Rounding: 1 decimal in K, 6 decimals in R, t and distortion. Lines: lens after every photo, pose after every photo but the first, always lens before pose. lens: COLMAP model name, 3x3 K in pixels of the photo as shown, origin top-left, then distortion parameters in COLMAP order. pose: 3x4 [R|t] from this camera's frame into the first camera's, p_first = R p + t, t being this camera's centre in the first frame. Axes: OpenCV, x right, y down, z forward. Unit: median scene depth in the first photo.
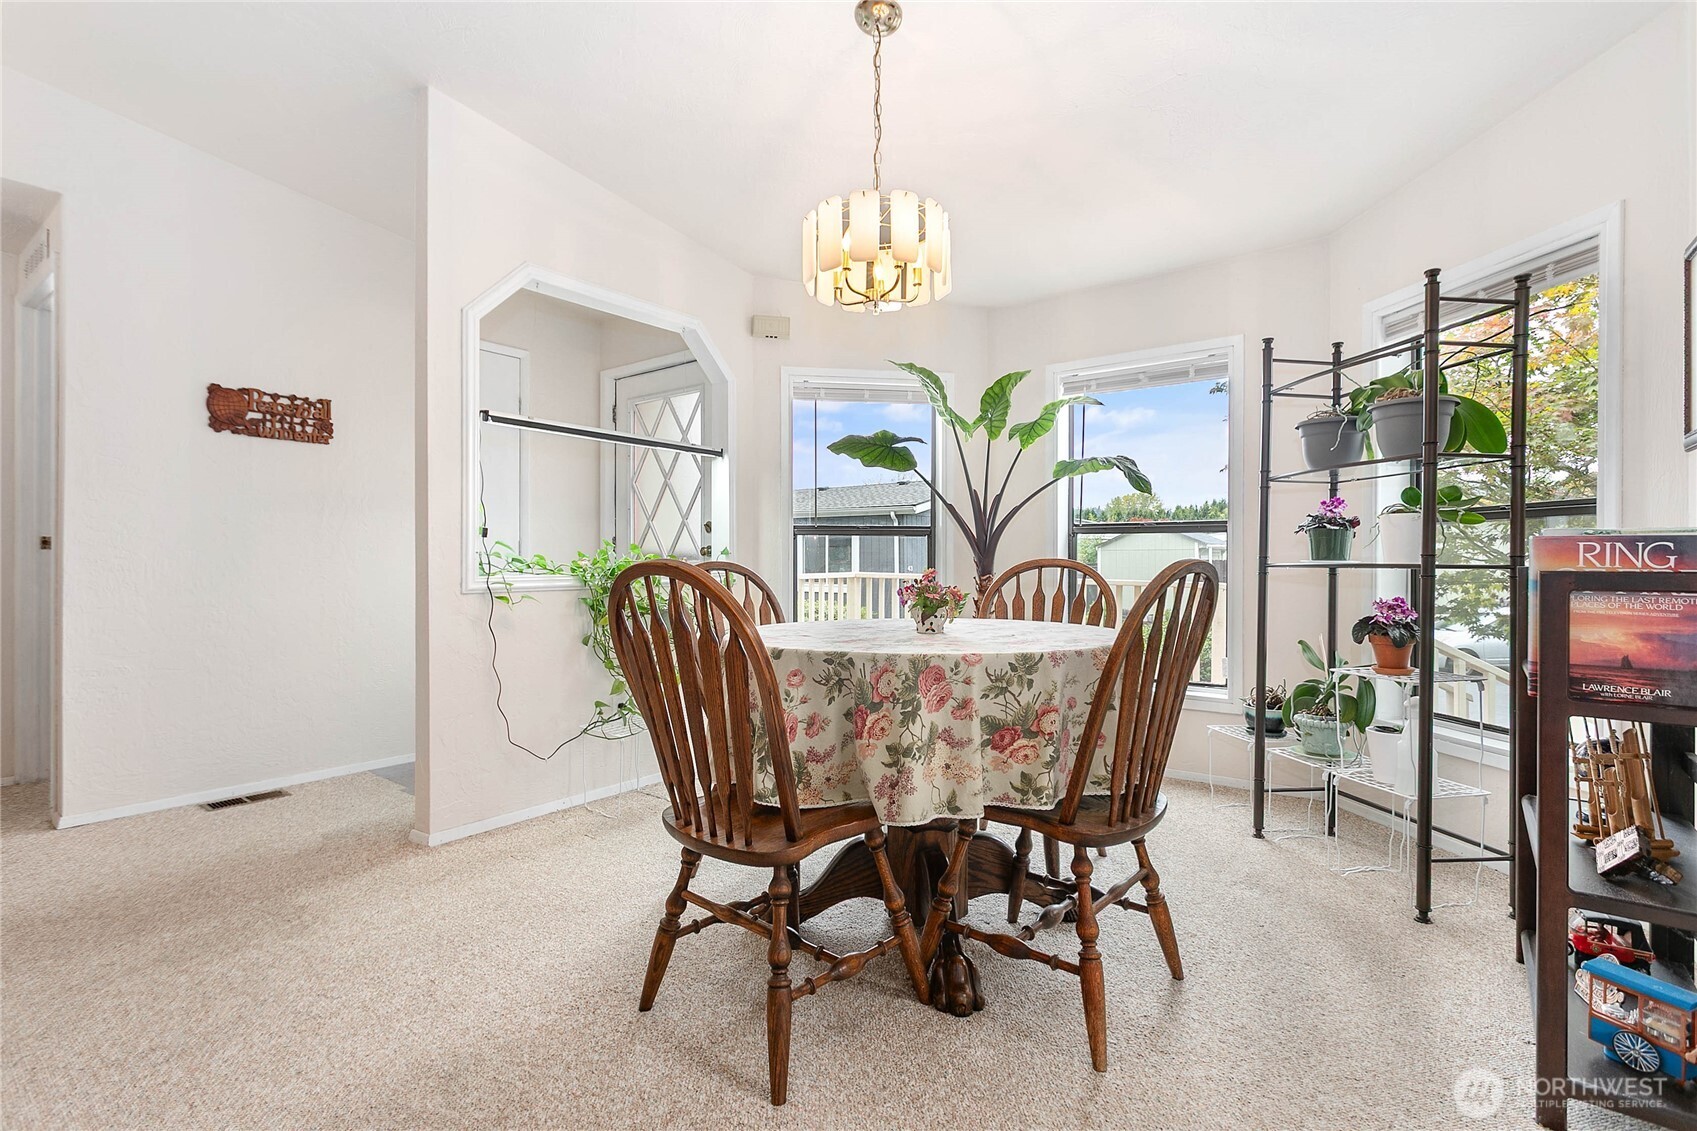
lens RADIAL K [[804.8, 0, 845.6], [0, 804.8, 555.2], [0, 0, 1]] dist [0.002020, 0.000207]
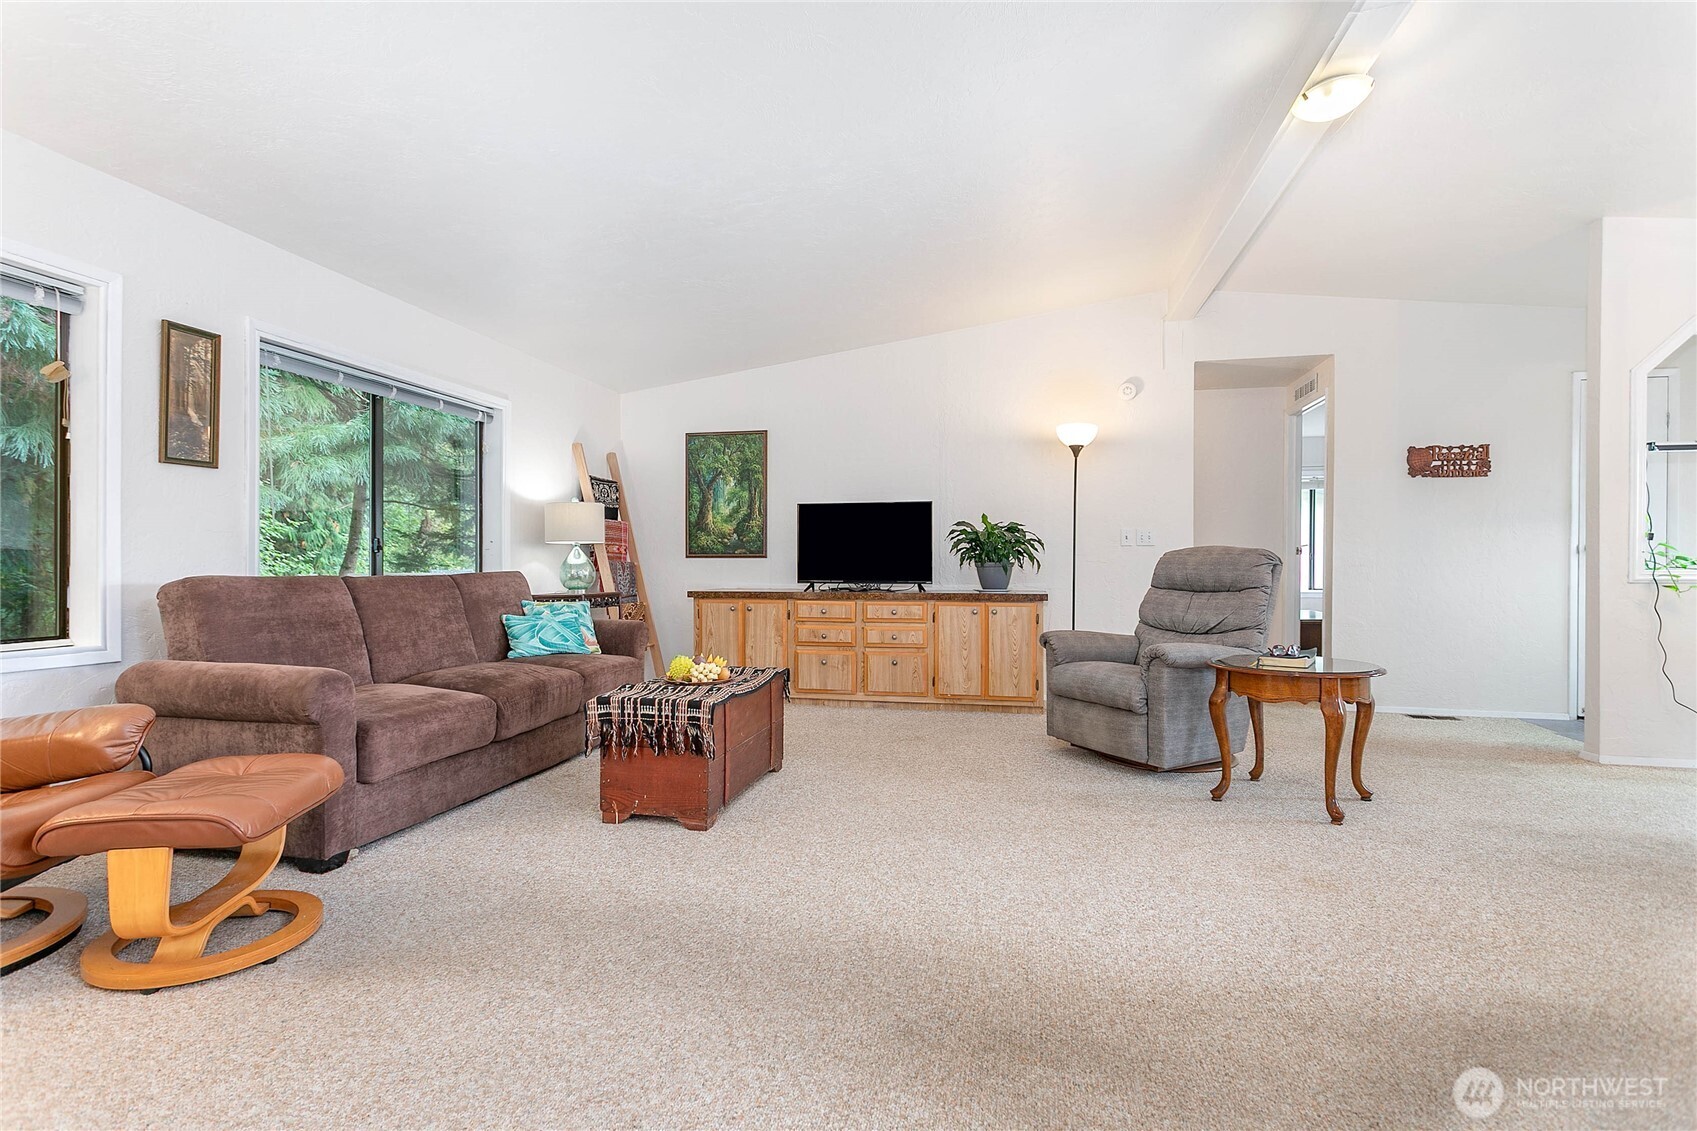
lens RADIAL K [[799.1, 0, 843.7], [0, 799.1, 572.8], [0, 0, 1]] dist [-0.000811, 0.000835]
pose [[0.418472, 0.009452, -0.908180, 0.157805], [0.001087, 0.999940, 0.010908, 0.012831], [0.908229, -0.005552, 0.418437, -0.637008]]
